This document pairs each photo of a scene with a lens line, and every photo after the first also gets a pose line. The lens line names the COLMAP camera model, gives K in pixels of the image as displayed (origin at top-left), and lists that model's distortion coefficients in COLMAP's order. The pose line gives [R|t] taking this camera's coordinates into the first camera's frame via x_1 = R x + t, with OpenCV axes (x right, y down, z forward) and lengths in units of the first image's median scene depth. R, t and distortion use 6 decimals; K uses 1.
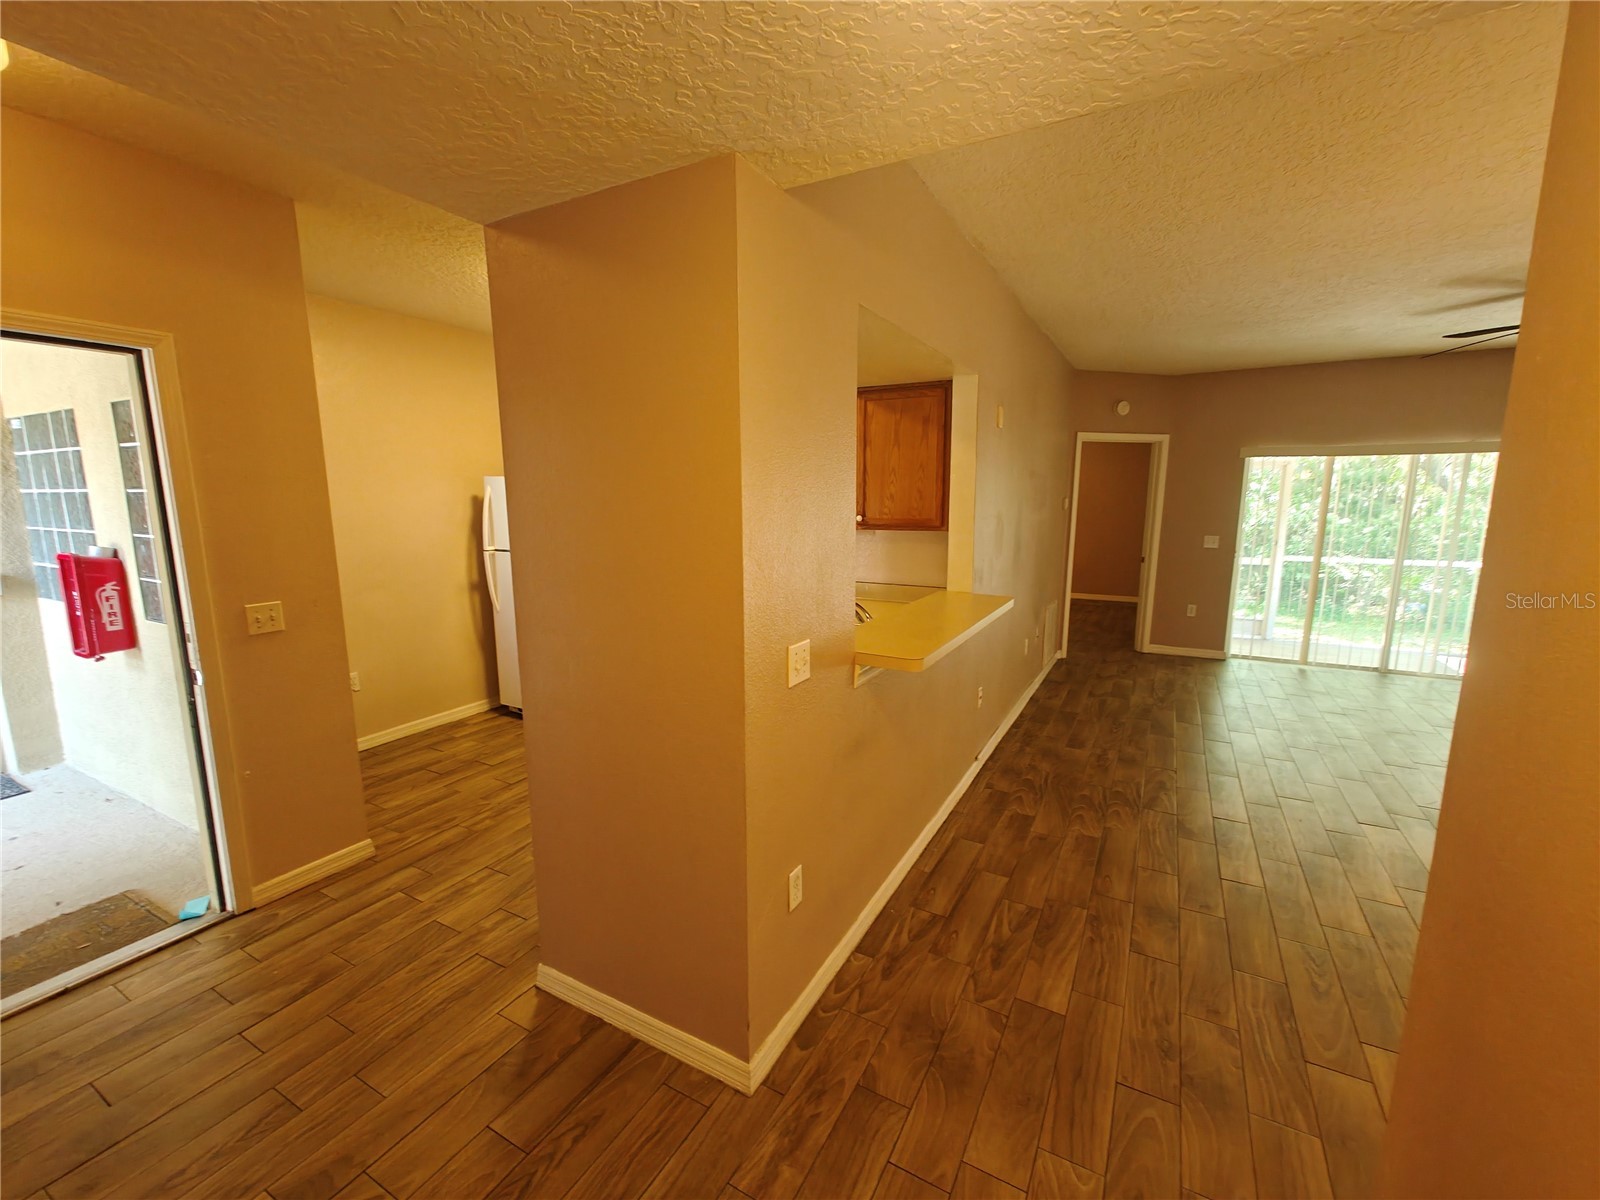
lens RADIAL K [[670.3, 0, 801.1], [0, 670.3, 601.2], [0, 0, 1]] dist [-0.001845, -0.000711]
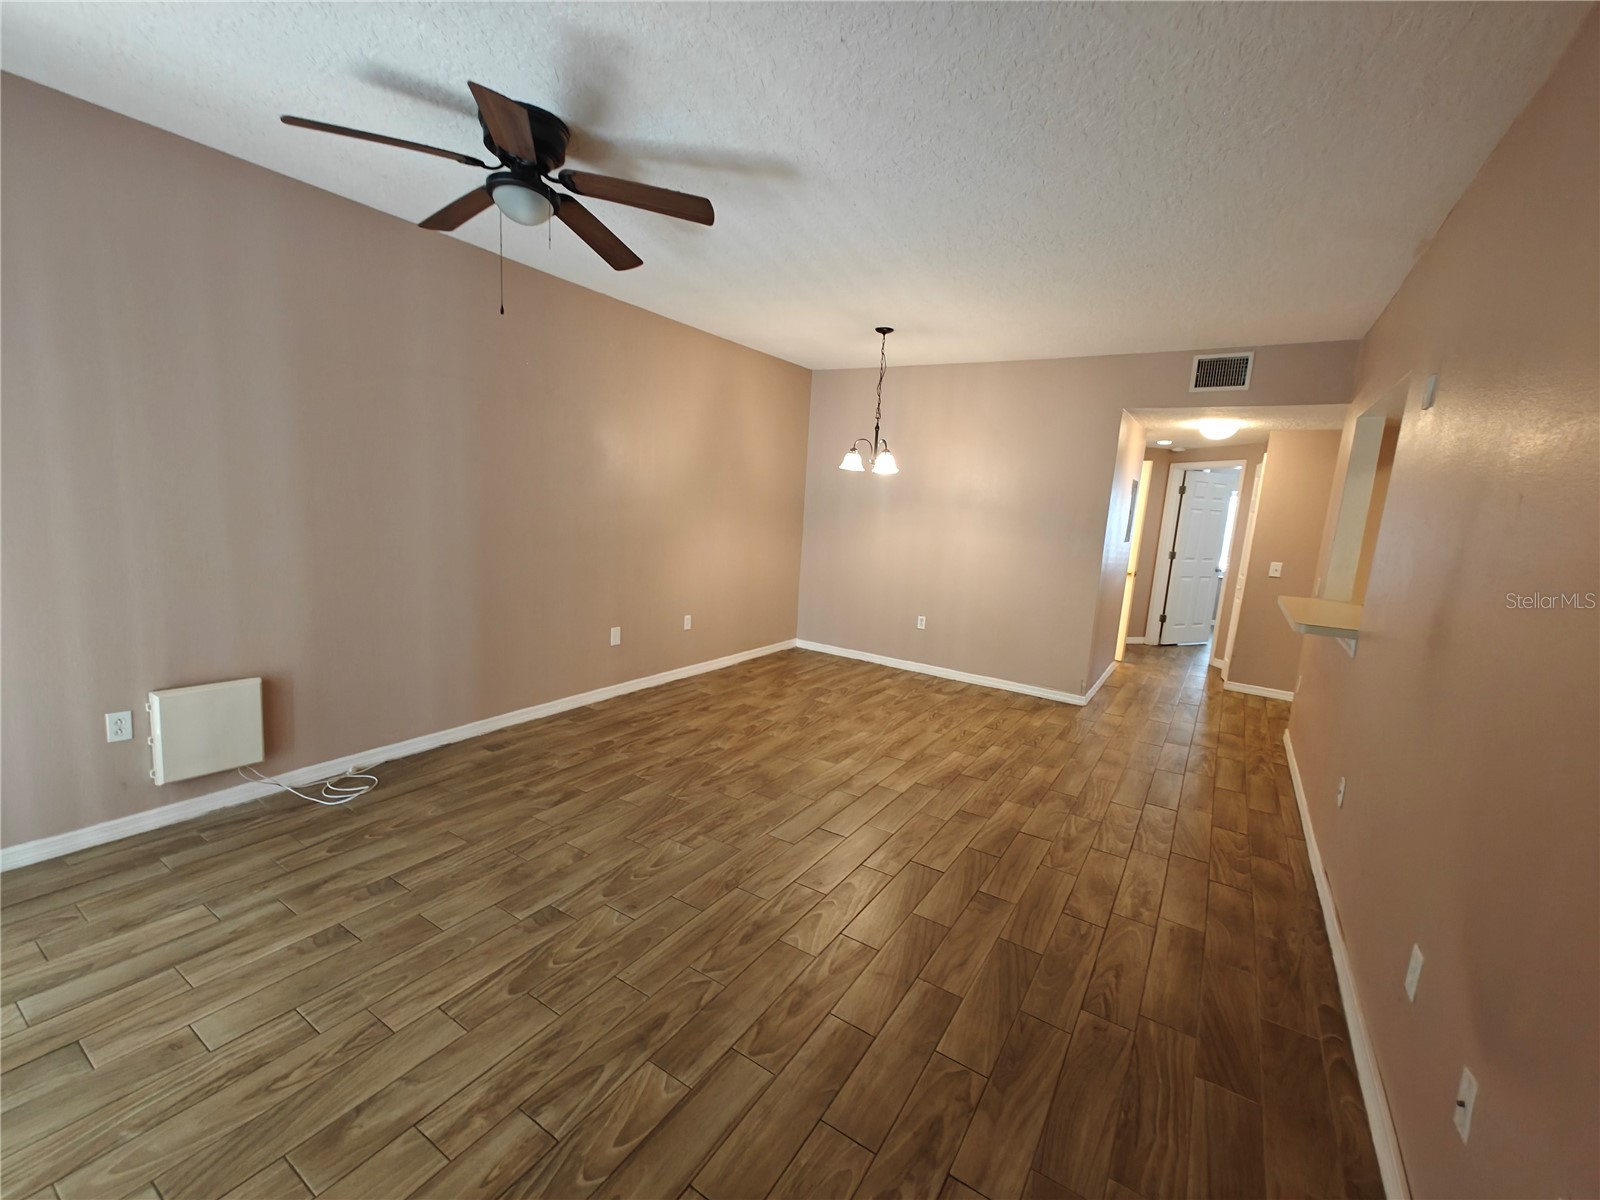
lens RADIAL K [[674.8, 0, 802.8], [0, 674.8, 606.8], [0, 0, 1]] dist [0.004229, 0.000475]
pose [[-0.996049, -0.068889, 0.056048, 0.809243], [-0.048172, 0.949288, 0.310695, -0.242232], [-0.074609, 0.306767, -0.948856, 1.663749]]
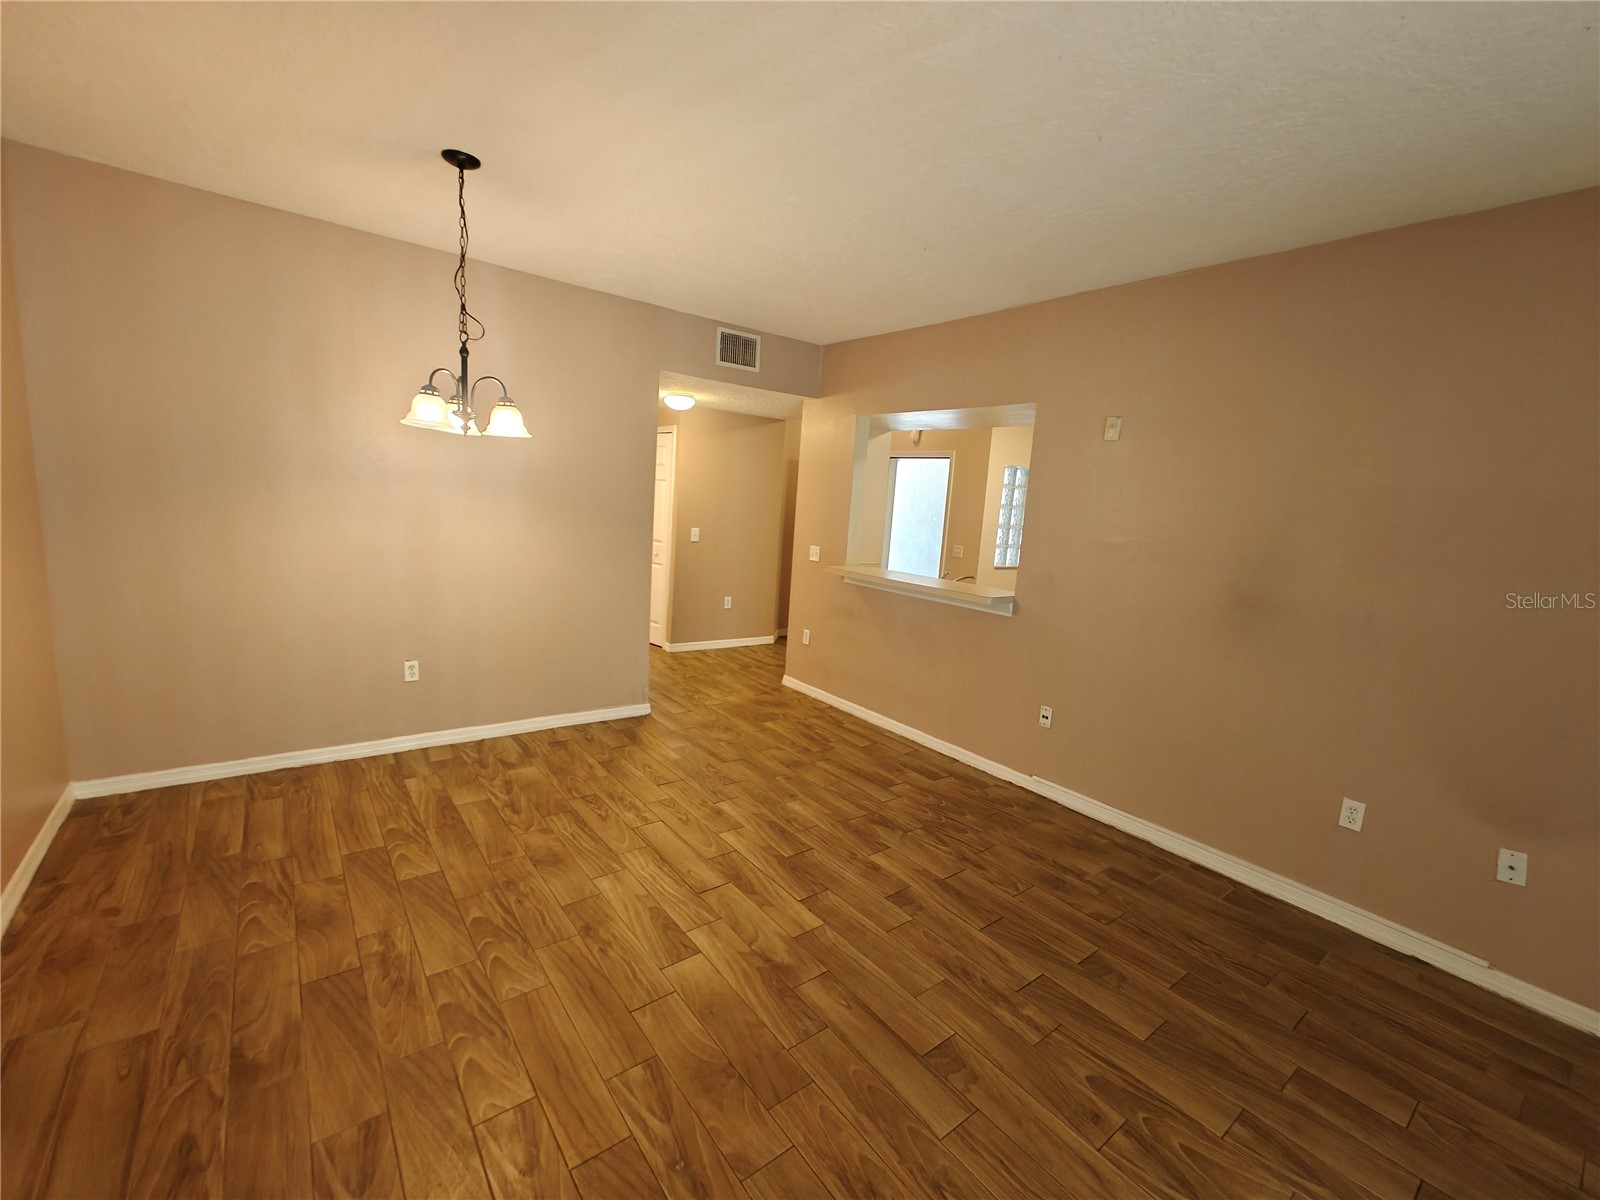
lens RADIAL K [[674.8, 0, 802.8], [0, 674.8, 606.8], [0, 0, 1]] dist [0.004229, 0.000475]
pose [[-0.393757, 0.120964, -0.911221, 1.272497], [-0.210108, 0.953216, 0.217331, -0.148347], [0.894880, 0.277031, -0.349920, 0.976771]]
